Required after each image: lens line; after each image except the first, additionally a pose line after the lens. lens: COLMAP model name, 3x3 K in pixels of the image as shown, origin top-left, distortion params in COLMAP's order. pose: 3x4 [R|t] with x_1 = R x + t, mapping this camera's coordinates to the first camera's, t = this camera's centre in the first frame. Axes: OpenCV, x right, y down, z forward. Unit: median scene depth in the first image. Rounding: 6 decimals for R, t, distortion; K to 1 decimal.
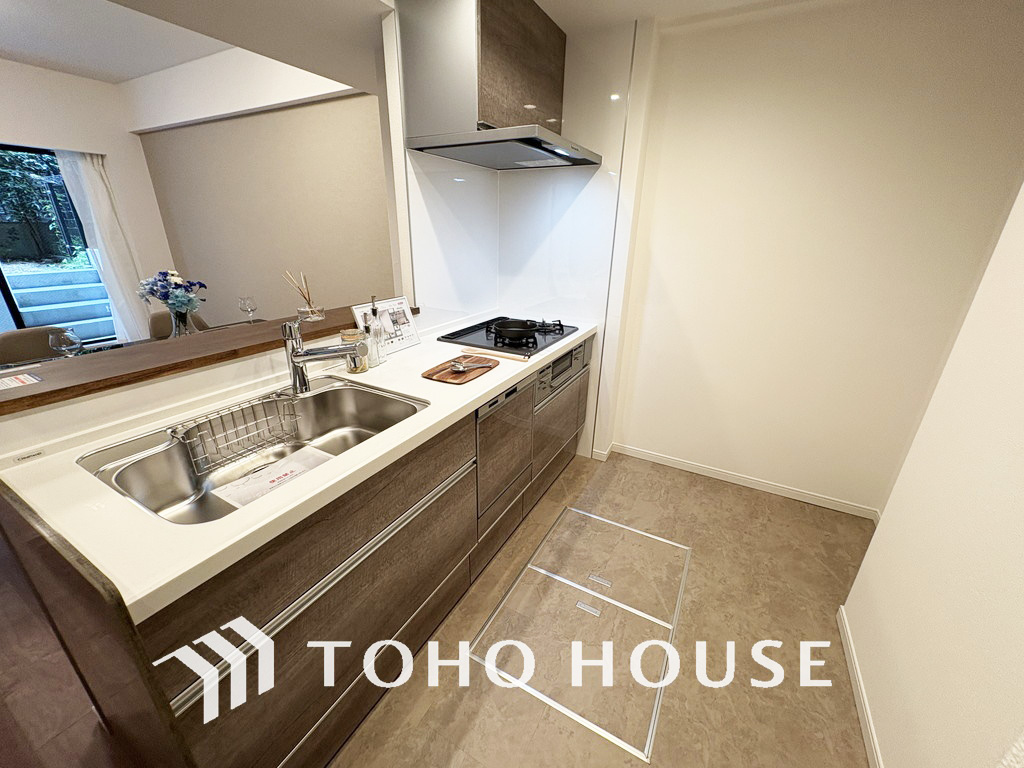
lens RADIAL K [[408.8, 0, 510.1], [0, 408.8, 386.0], [0, 0, 1]] dist [0.001119, -0.001085]
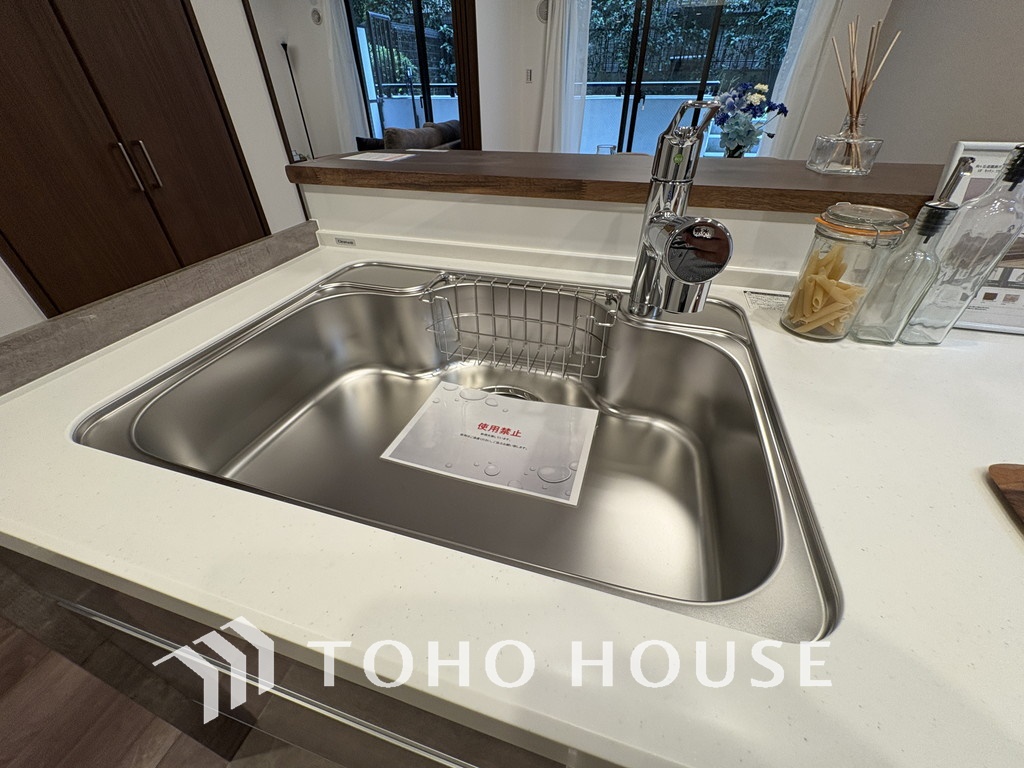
lens RADIAL K [[408.8, 0, 509.7], [0, 408.8, 385.5], [0, 0, 1]] dist [0.001119, -0.001085]
pose [[0.218265, 0.564942, -0.795739, -0.101167], [-0.343178, 0.807752, 0.479339, -0.069817], [0.913559, 0.168457, 0.370179, 0.558255]]
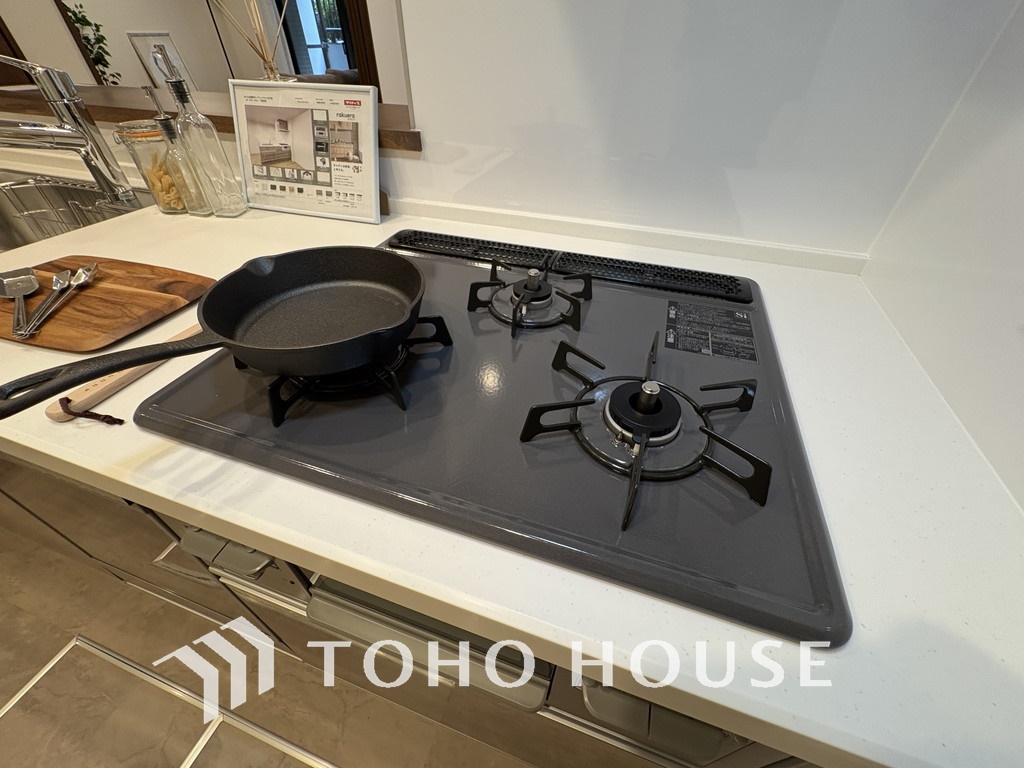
lens RADIAL K [[408.8, 0, 513.7], [0, 408.8, 388.8], [0, 0, 1]] dist [0.001119, -0.001085]
pose [[0.186192, 0.636331, -0.748609, 0.240243], [-0.366696, 0.751883, 0.547910, -0.282193], [0.911519, 0.172495, 0.373335, 1.100788]]
